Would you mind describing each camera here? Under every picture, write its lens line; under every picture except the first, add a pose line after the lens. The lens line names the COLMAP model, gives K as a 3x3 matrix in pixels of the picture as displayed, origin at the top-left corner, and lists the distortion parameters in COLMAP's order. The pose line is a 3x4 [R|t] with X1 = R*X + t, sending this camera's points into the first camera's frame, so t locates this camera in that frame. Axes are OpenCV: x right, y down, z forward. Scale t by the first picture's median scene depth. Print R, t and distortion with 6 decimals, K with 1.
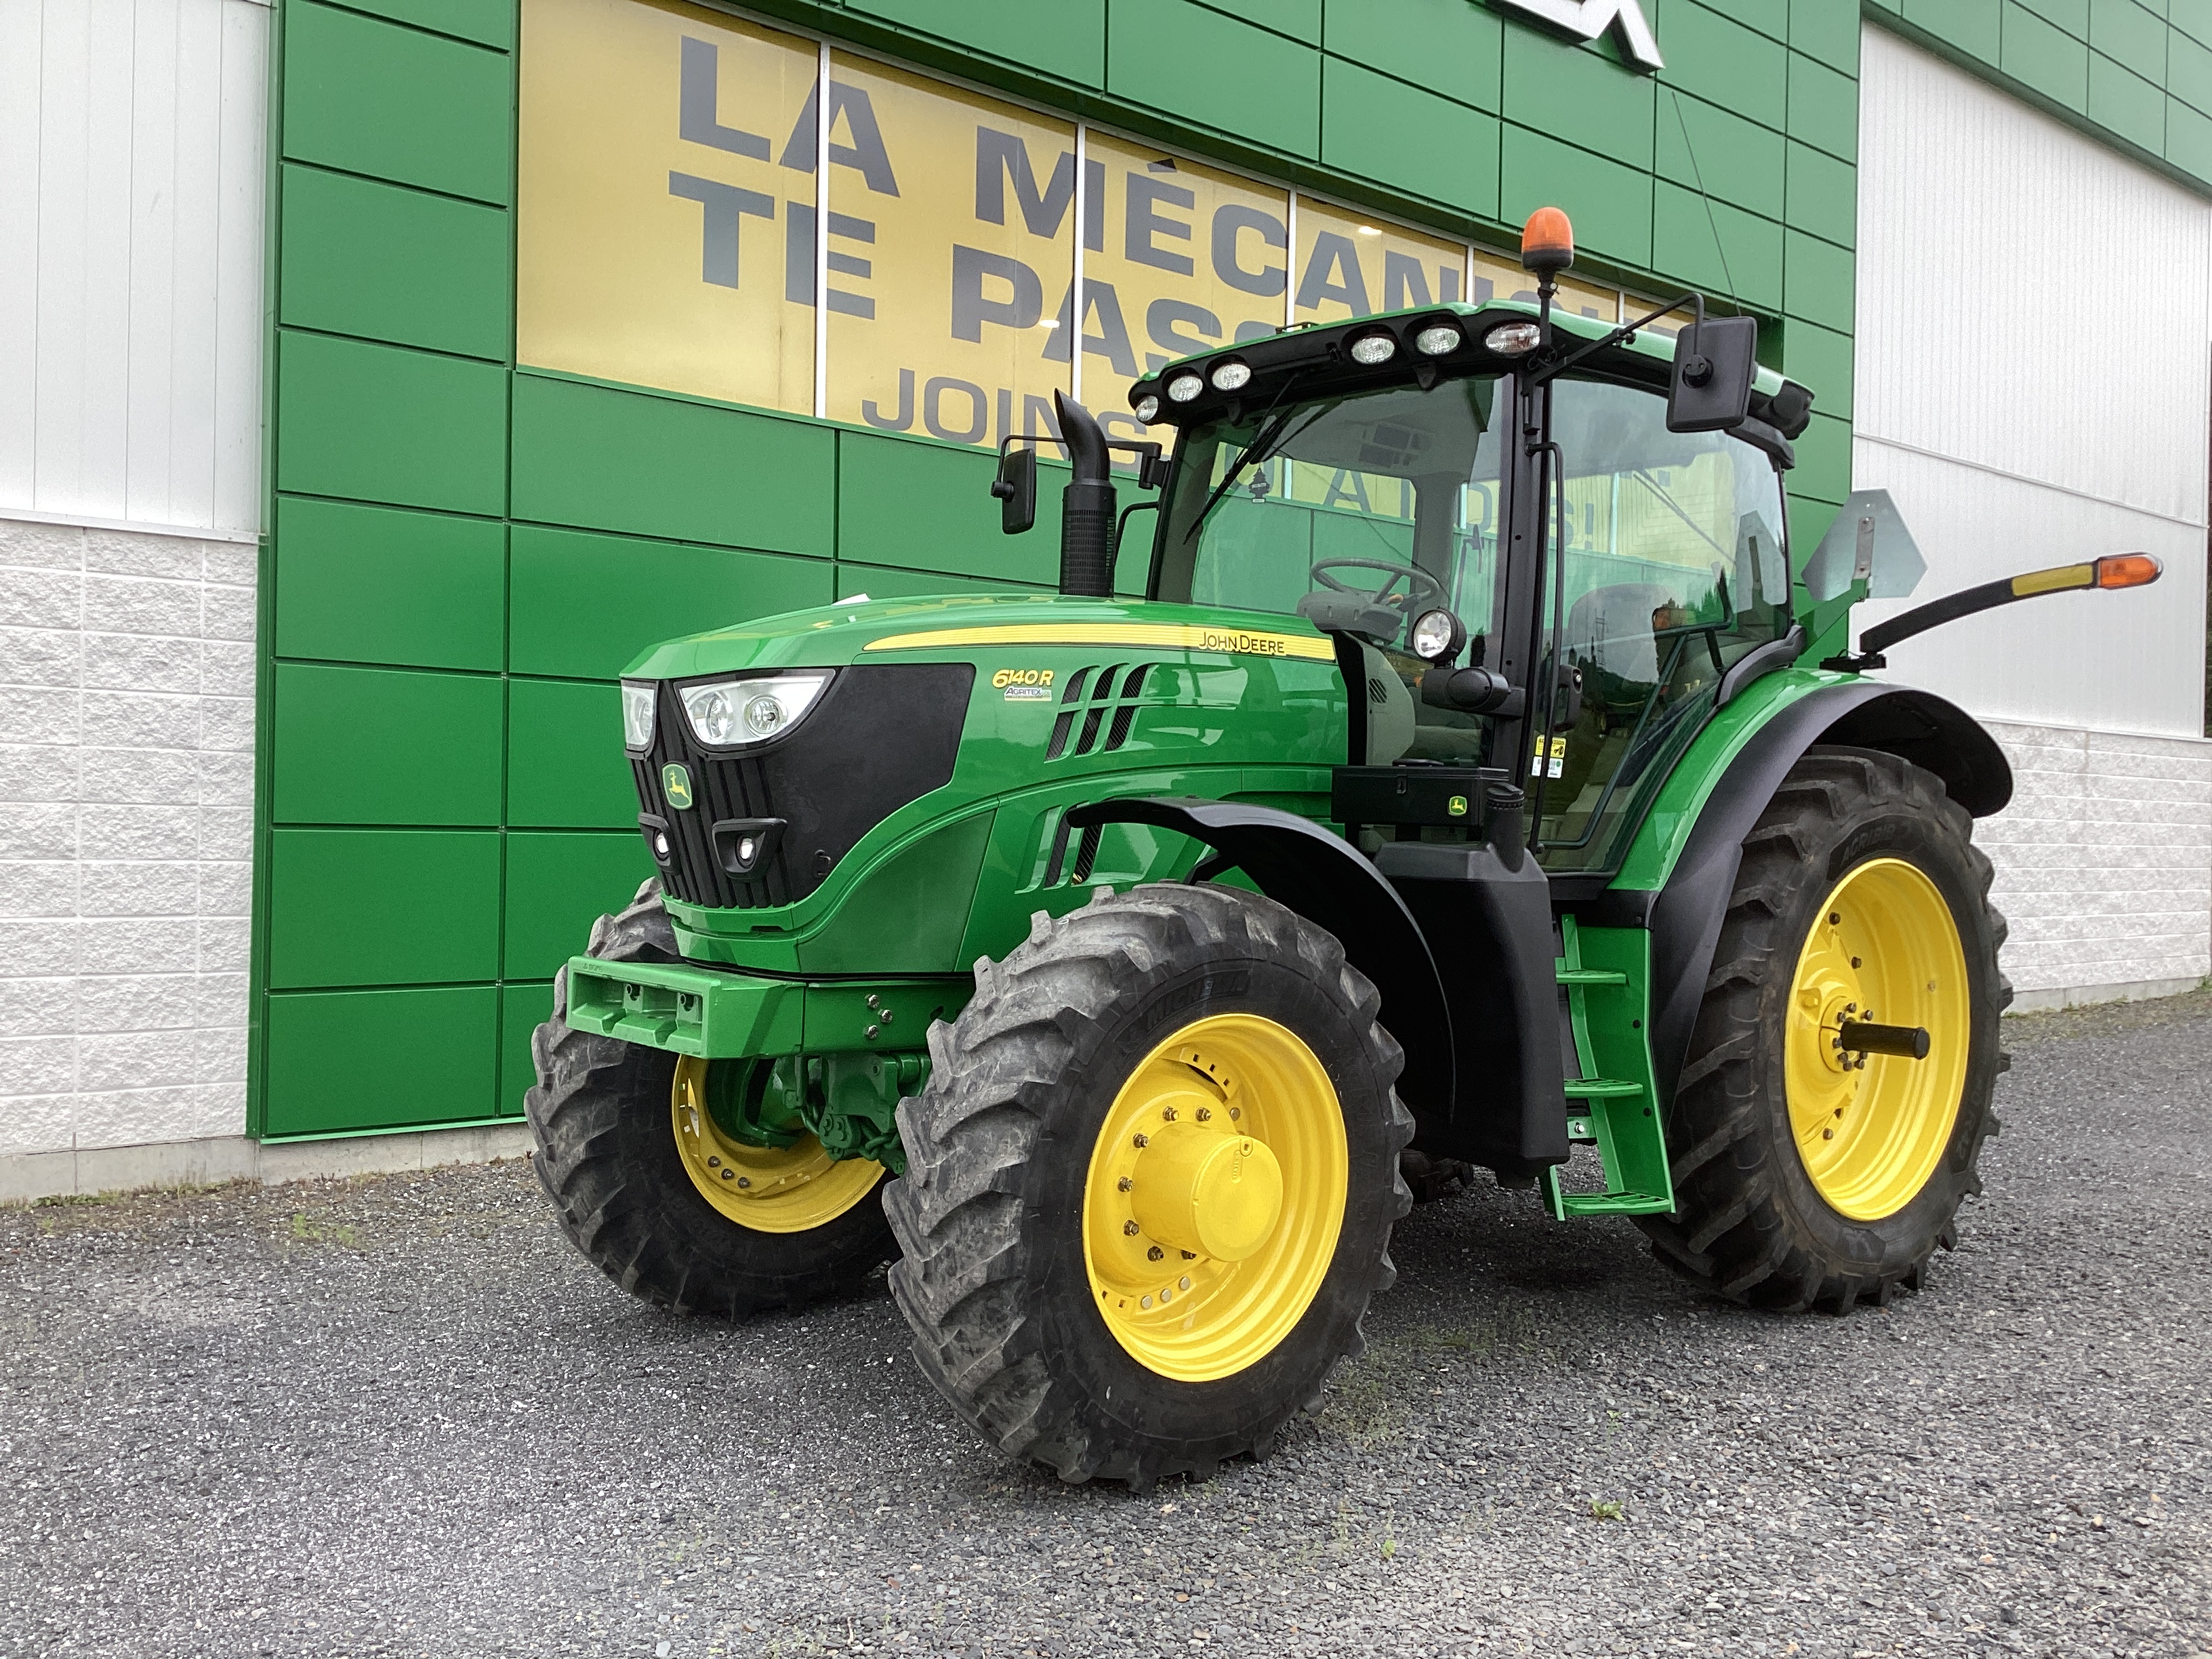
lens RADIAL K [[1730.8, 0, 1103.6], [0, 1730.8, 882.0], [0, 0, 1]] dist [0.099000, -0.166558]
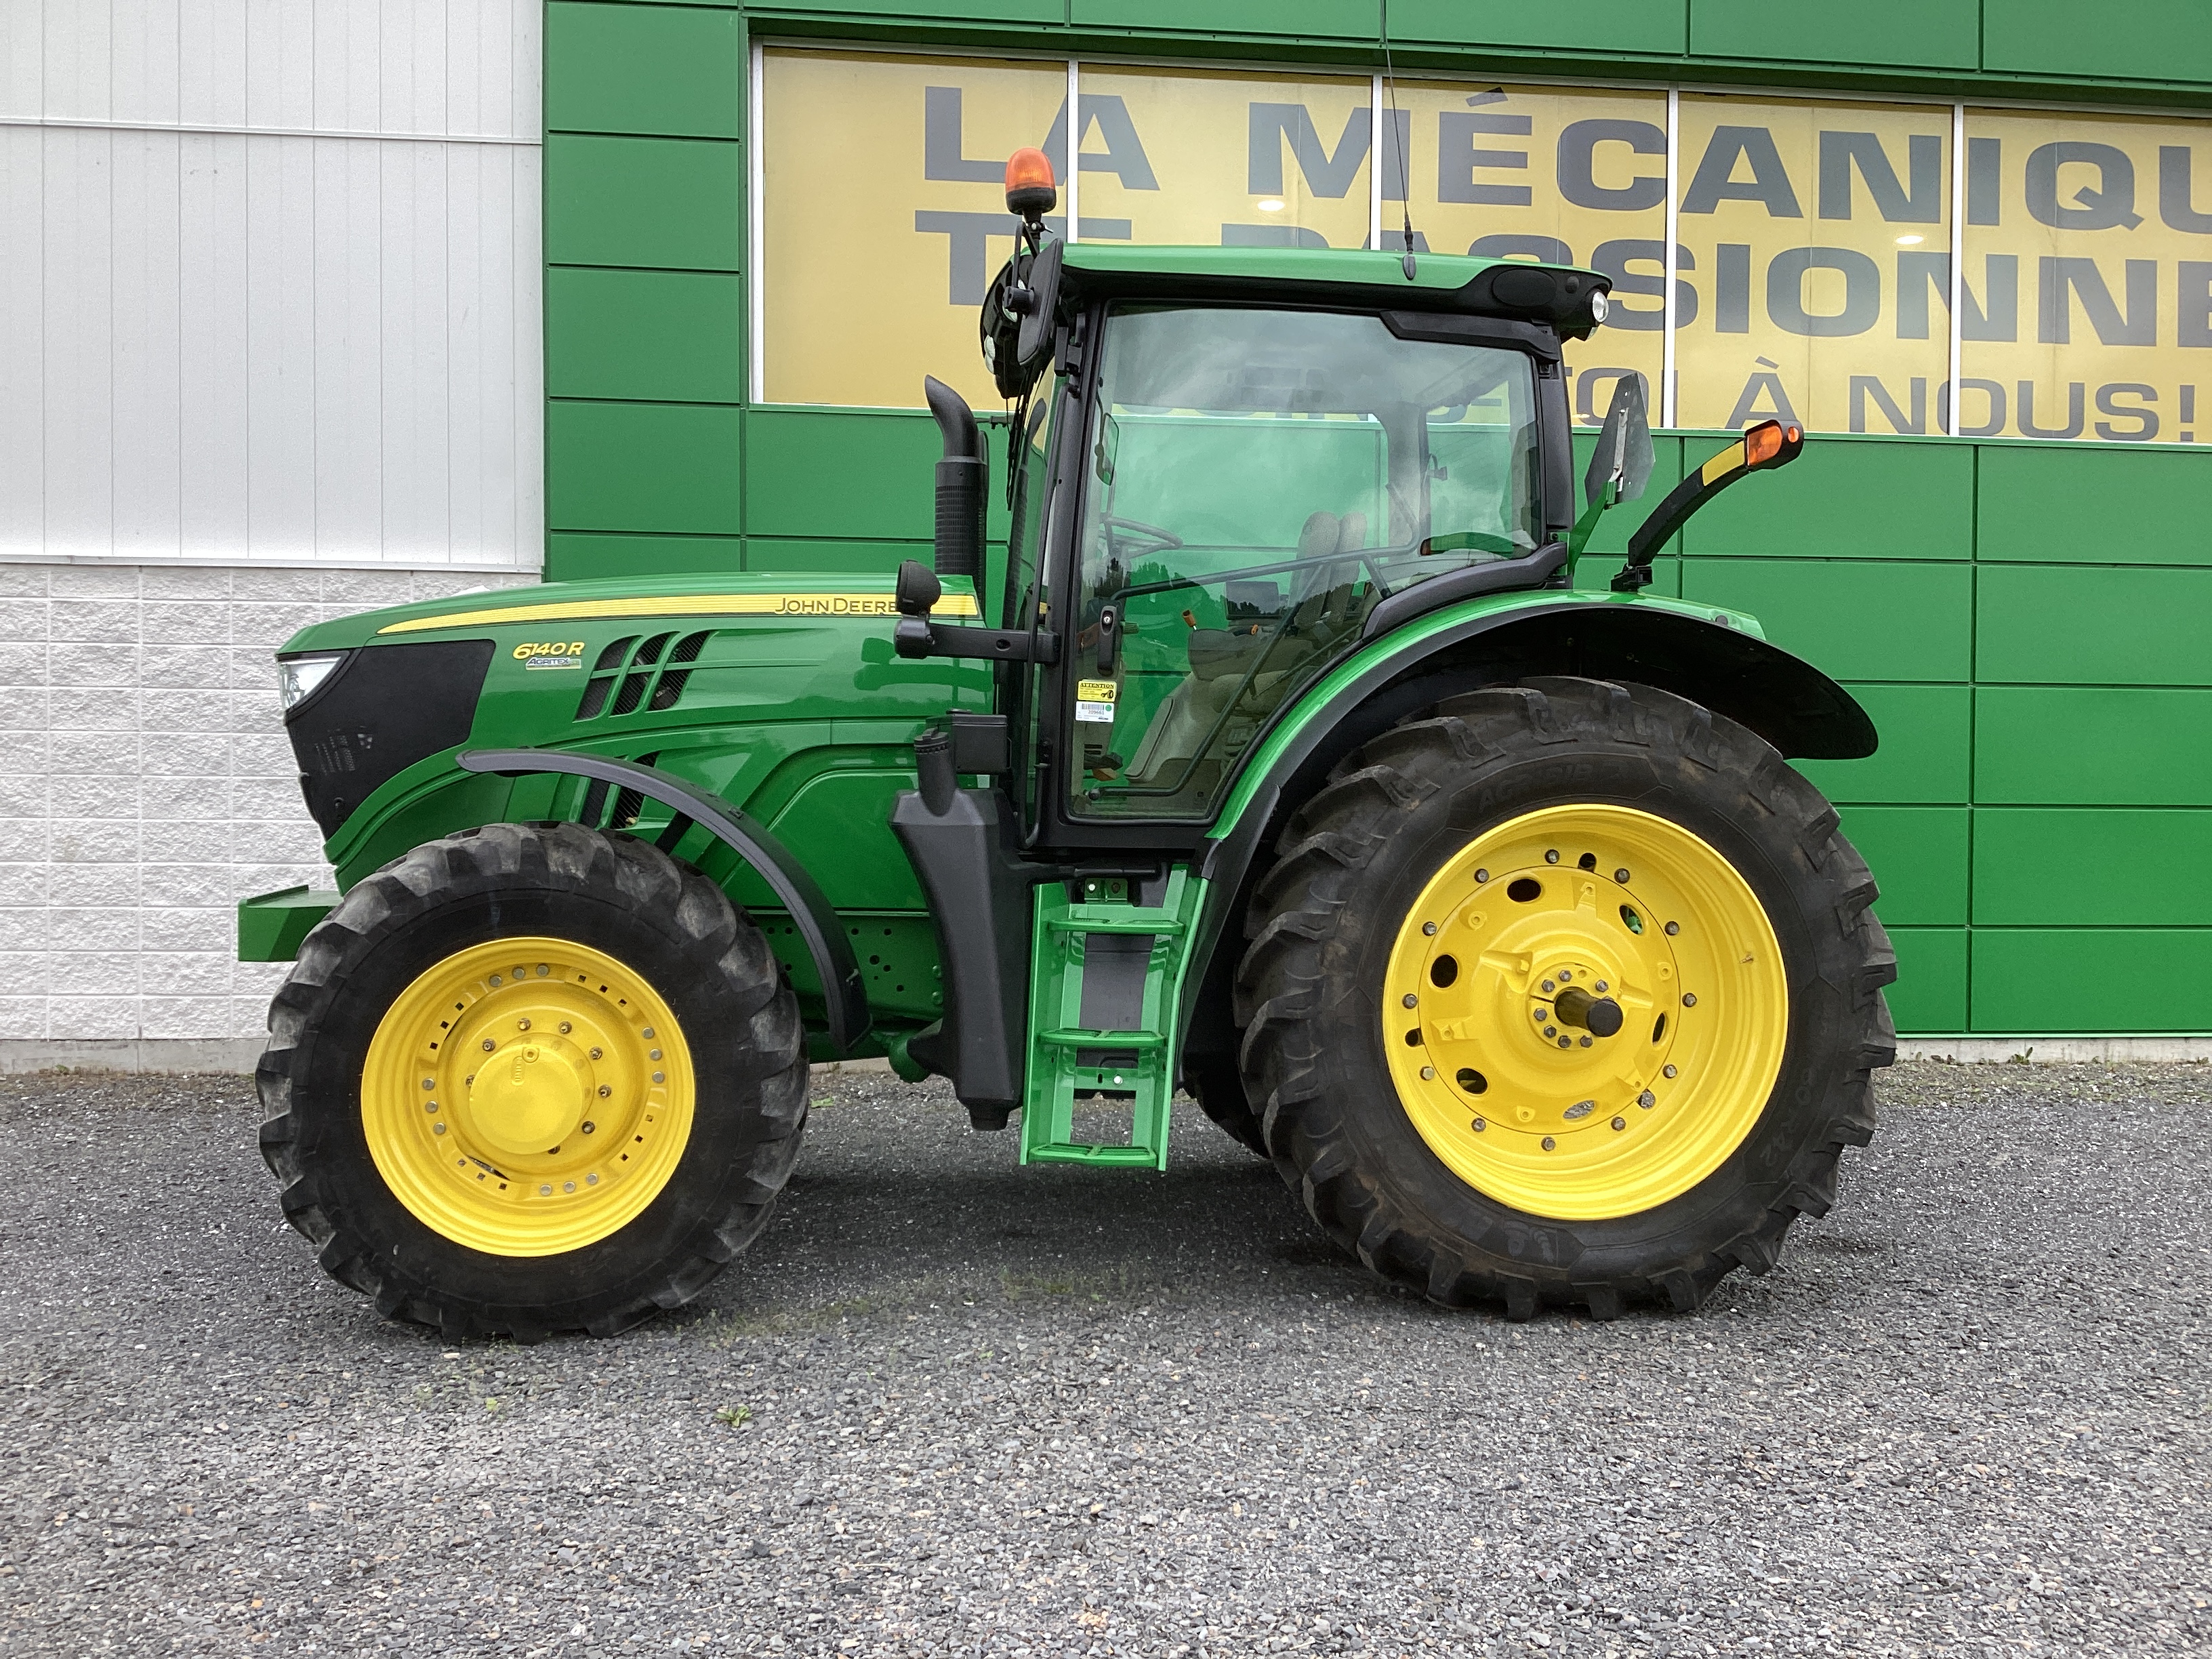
lens RADIAL K [[1730.8, 0, 1103.6], [0, 1730.8, 882.0], [0, 0, 1]] dist [0.099000, -0.166558]
pose [[0.870766, 0.011903, -0.491554, 0.727735], [-0.007086, 0.999907, 0.011661, 0.018176], [0.491647, -0.006671, 0.870769, 0.143720]]
